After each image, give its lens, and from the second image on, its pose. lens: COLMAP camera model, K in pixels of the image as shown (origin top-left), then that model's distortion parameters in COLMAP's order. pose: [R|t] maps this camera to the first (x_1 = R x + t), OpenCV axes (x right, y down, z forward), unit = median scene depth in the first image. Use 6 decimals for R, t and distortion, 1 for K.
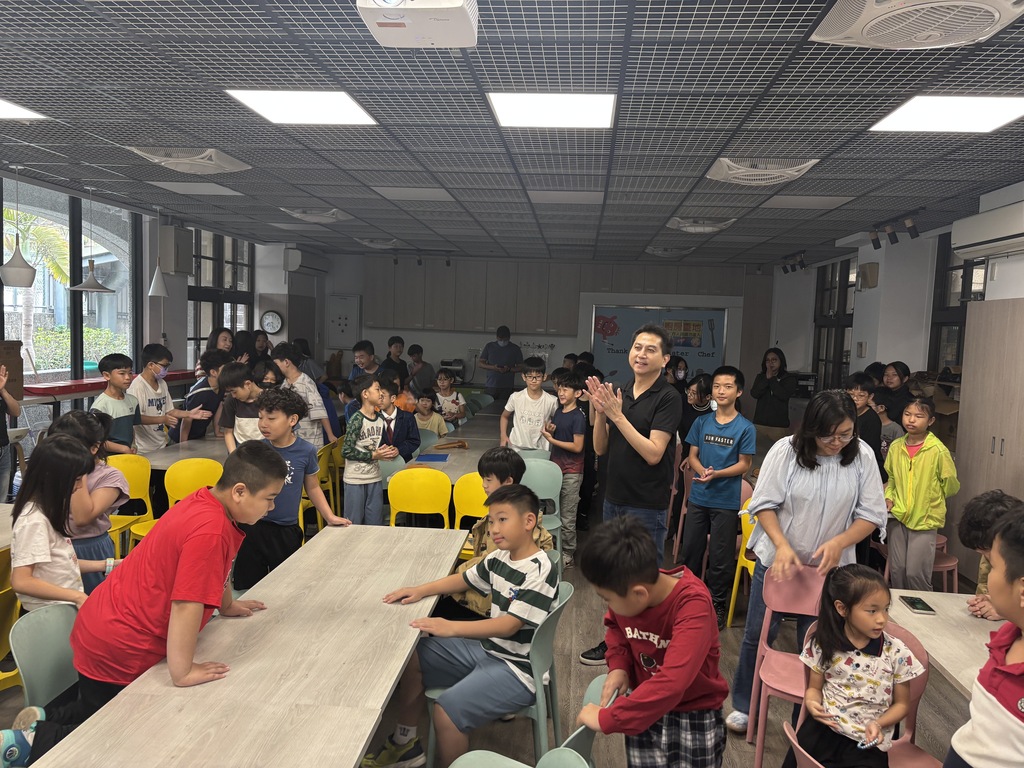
lens RADIAL K [[772.5, 0, 506.0], [0, 772.5, 389.7], [0, 0, 1]] dist [0.049205, 0.000250]
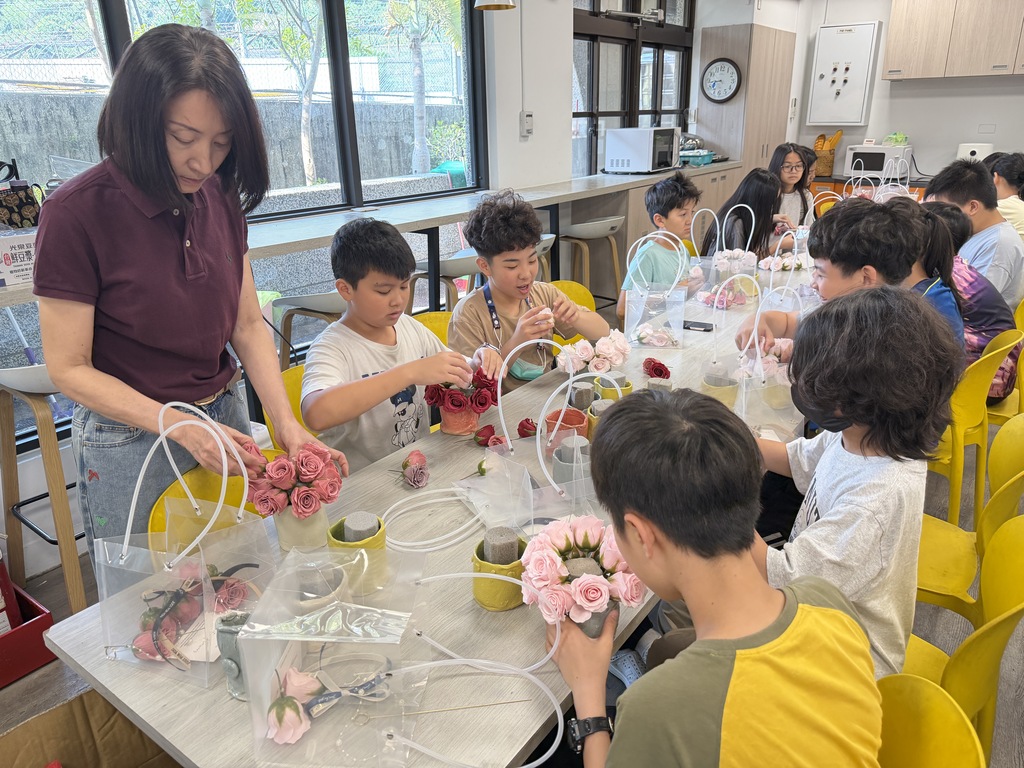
lens RADIAL K [[745.2, 0, 512.0], [0, 745.2, 384.0], [0, 0, 1]] dist [0.074544, -0.160417]
pose [[0.866512, 0.121645, -0.484107, -0.144111], [0.010207, 0.965330, 0.260833, -0.017740], [0.499052, -0.230956, 0.835228, 0.421153]]
